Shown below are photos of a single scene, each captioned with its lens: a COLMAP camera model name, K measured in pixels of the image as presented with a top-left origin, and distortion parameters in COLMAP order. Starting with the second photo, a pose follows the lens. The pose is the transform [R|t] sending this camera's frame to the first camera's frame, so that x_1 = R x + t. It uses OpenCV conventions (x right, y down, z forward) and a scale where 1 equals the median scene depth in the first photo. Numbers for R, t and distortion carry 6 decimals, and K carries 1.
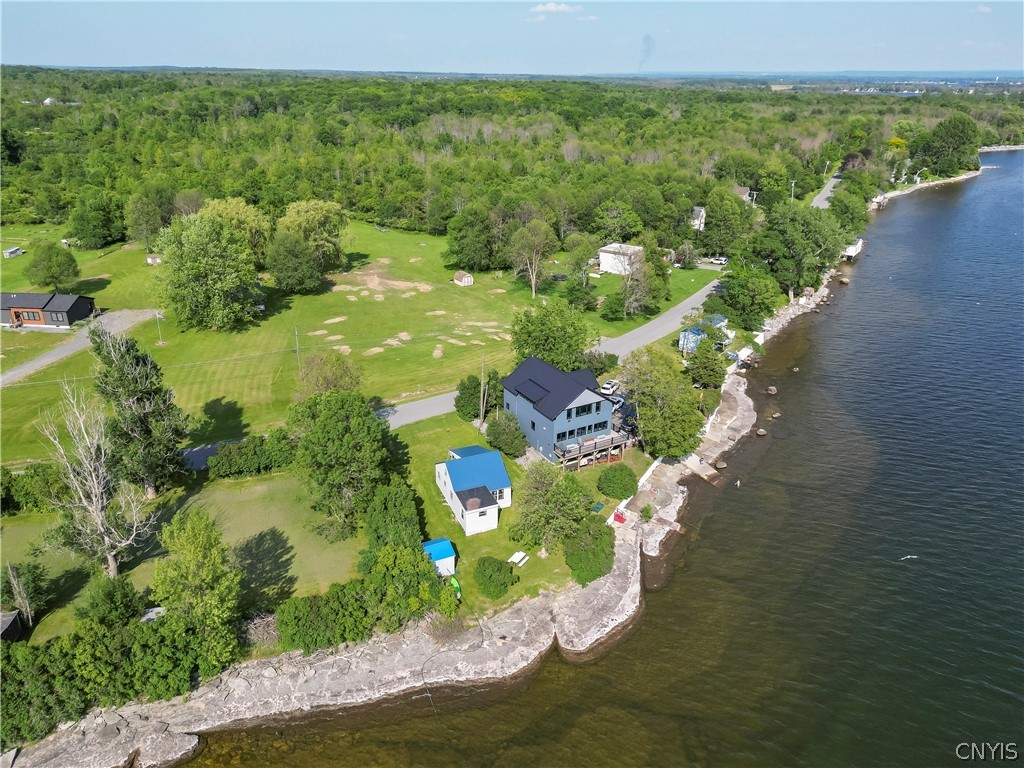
lens RADIAL K [[719.4, 0, 512.0], [0, 719.4, 384.0], [0, 0, 1]] dist [0.074173, -0.073207]
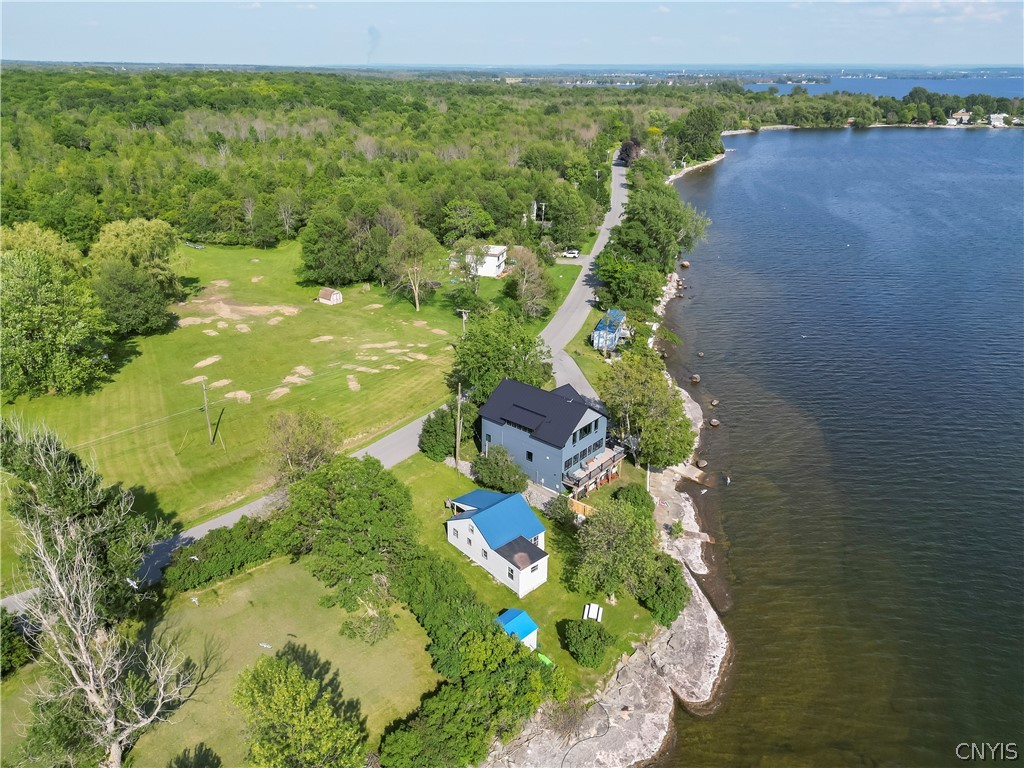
lens RADIAL K [[719.4, 0, 512.0], [0, 719.4, 384.0], [0, 0, 1]] dist [0.074173, -0.073207]
pose [[0.943471, -0.134724, 0.302841, -0.158457], [0.132026, 0.990808, 0.029465, -0.038565], [-0.304027, 0.012184, 0.952586, 0.084682]]
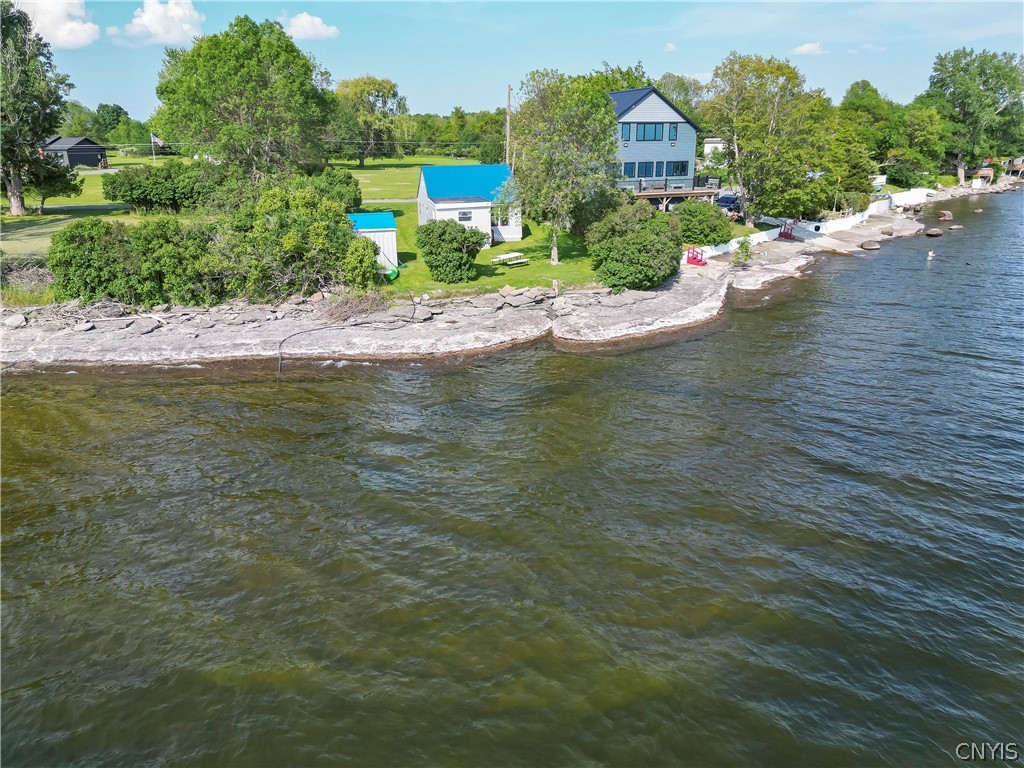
lens RADIAL K [[719.4, 0, 512.0], [0, 719.4, 384.0], [0, 0, 1]] dist [0.074173, -0.073207]
pose [[0.987348, 0.036524, -0.154303, 0.051751], [-0.048913, 0.995809, -0.077273, 0.192654], [0.150834, 0.083843, 0.984997, 0.212925]]
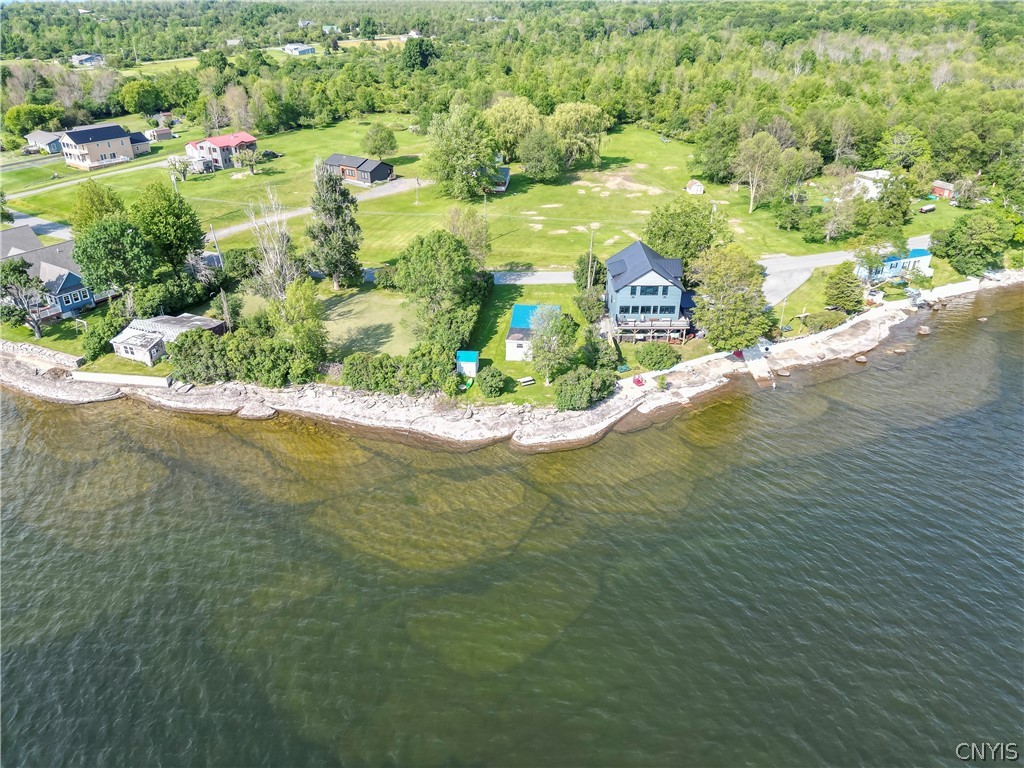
lens RADIAL K [[719.4, 0, 512.0], [0, 719.4, 384.0], [0, 0, 1]] dist [0.074173, -0.073207]
pose [[0.858244, 0.237046, -0.455221, 0.278994], [-0.194801, 0.971033, 0.138378, 0.038662], [0.474836, -0.030084, 0.879560, -0.059593]]
